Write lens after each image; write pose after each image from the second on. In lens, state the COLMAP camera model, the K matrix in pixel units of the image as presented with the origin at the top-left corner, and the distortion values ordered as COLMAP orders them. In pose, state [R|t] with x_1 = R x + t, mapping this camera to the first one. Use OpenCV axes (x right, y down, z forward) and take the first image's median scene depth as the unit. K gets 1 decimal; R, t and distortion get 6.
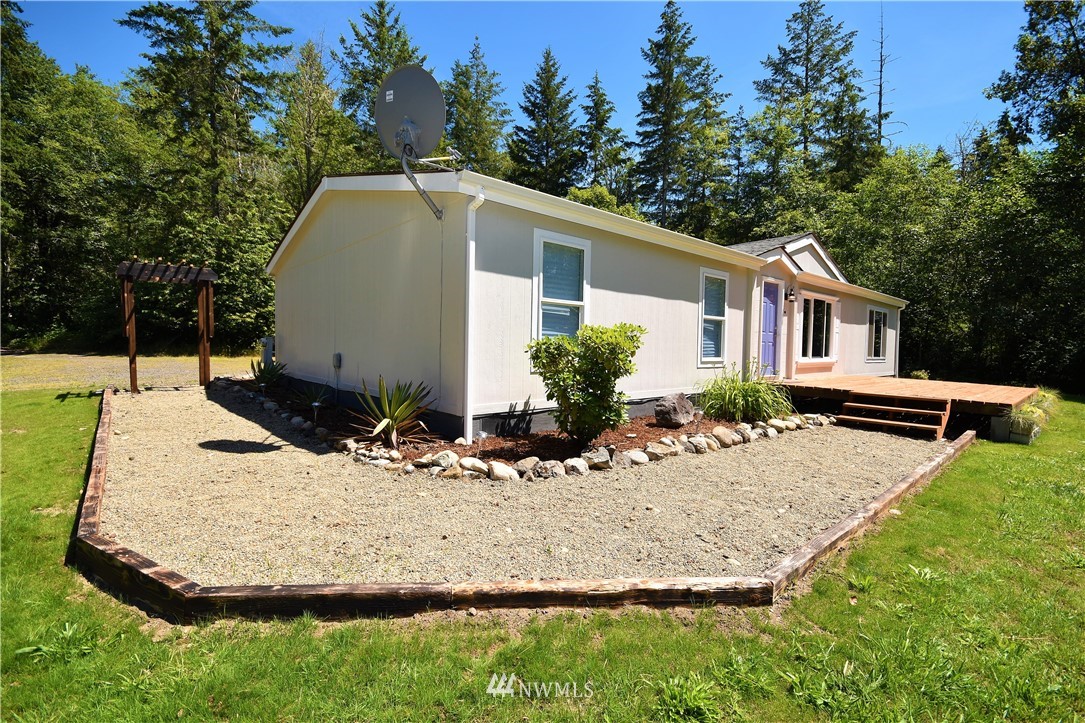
lens RADIAL K [[478.7, 0, 545.7], [0, 478.7, 366.4], [0, 0, 1]] dist [0.004353, -0.009053]
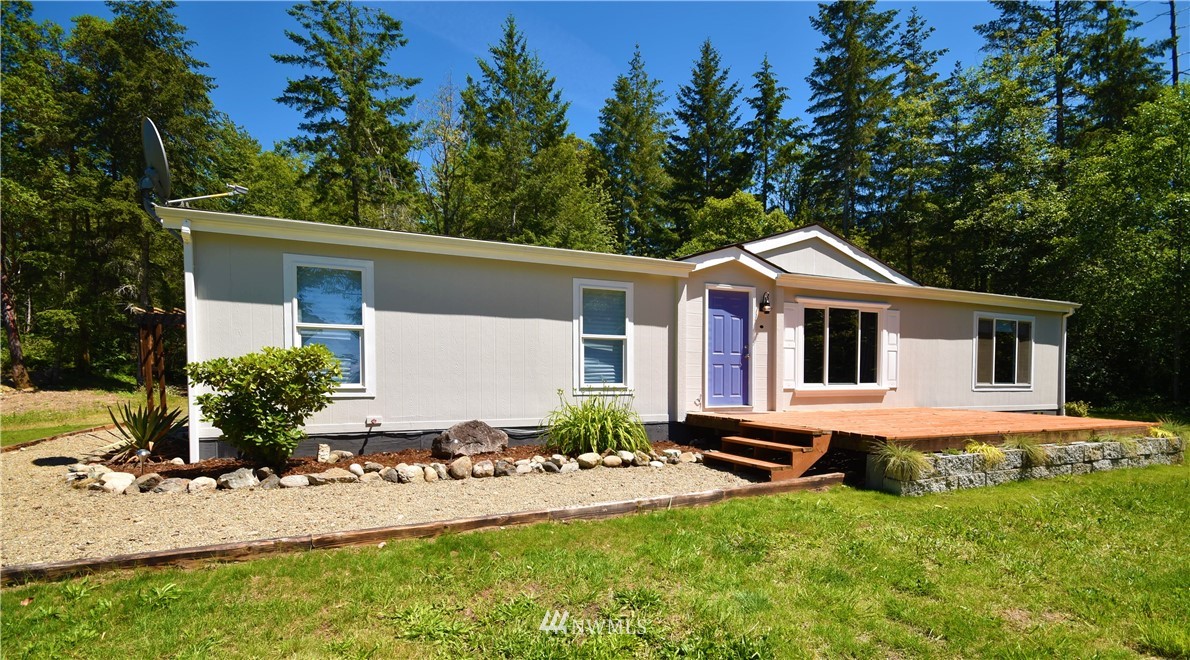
lens RADIAL K [[533.1, 0, 600.8], [0, 533.1, 406.0], [0, 0, 1]] dist [0.001682, -0.003594]
pose [[0.951972, -0.006370, -0.306118, 0.131452], [0.005338, 0.999977, -0.004211, 0.005297], [0.306137, 0.002375, 0.951984, 0.019200]]
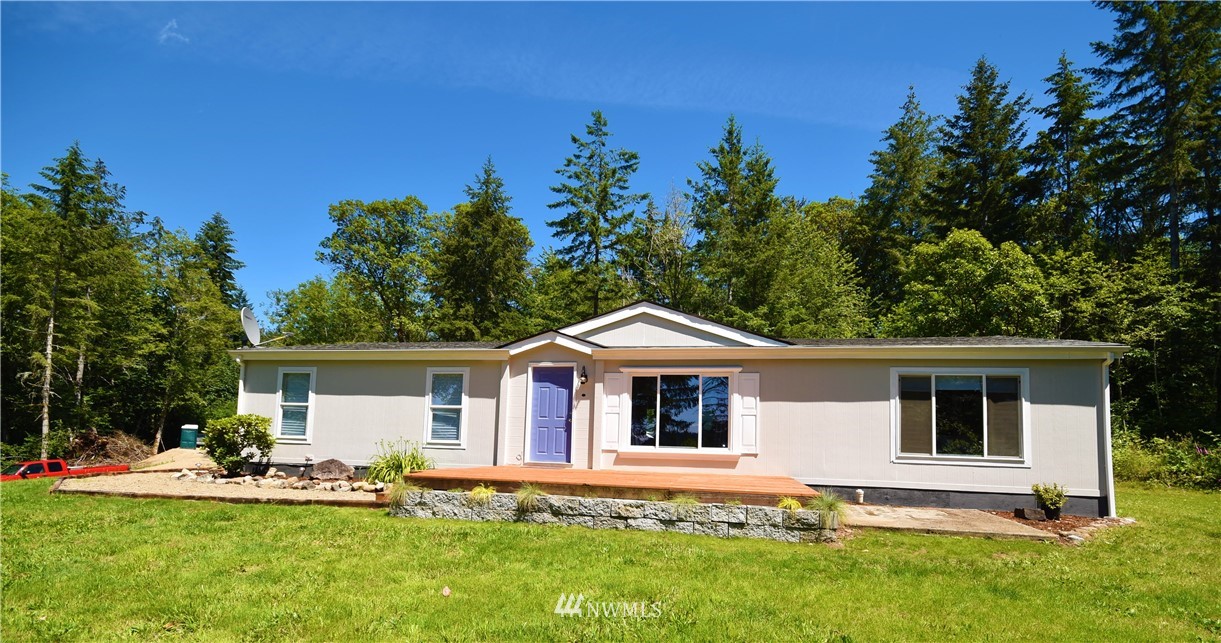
lens RADIAL K [[546.6, 0, 612.6], [0, 546.6, 412.7], [0, 0, 1]] dist [0.001888, -0.000597]
pose [[0.608117, -0.054396, -0.791982, 0.348225], [-0.053836, 0.992527, -0.109508, 0.008345], [0.792020, 0.109231, 0.600644, 0.105700]]
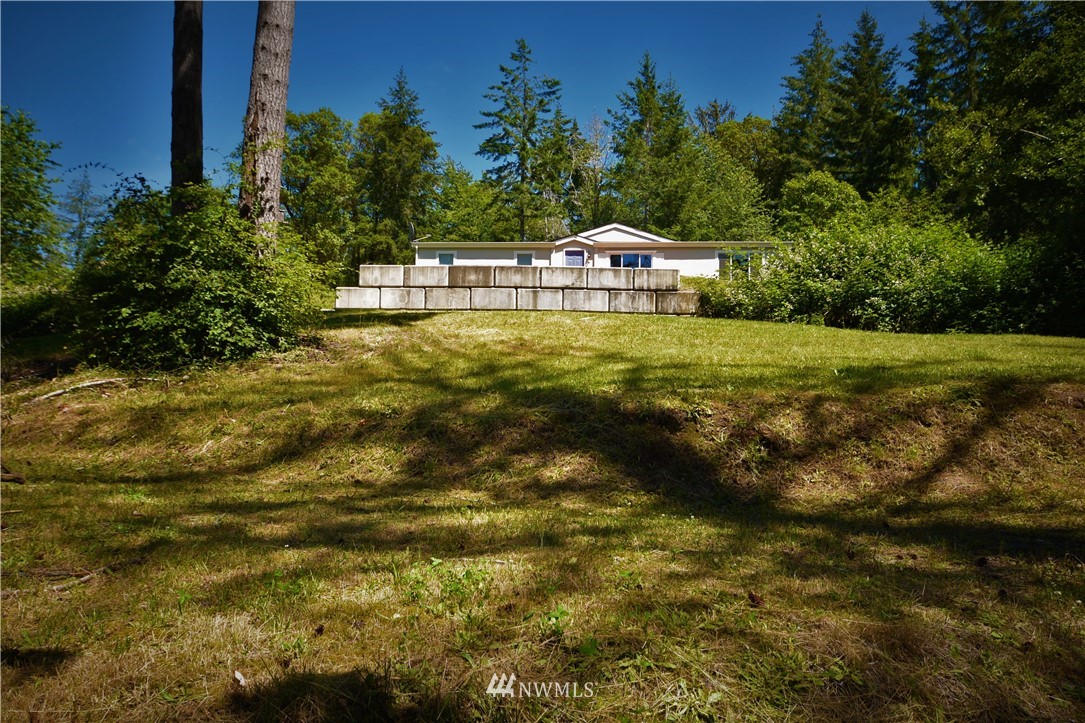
lens RADIAL K [[894.9, 0, 543.0], [0, 894.9, 356.3], [0, 0, 1]] dist [0.010248, 0.002073]
pose [[0.684903, -0.088782, -0.723205, 0.810639], [-0.039550, 0.986556, -0.158566, 0.237055], [0.727560, 0.137205, 0.672184, -0.445016]]
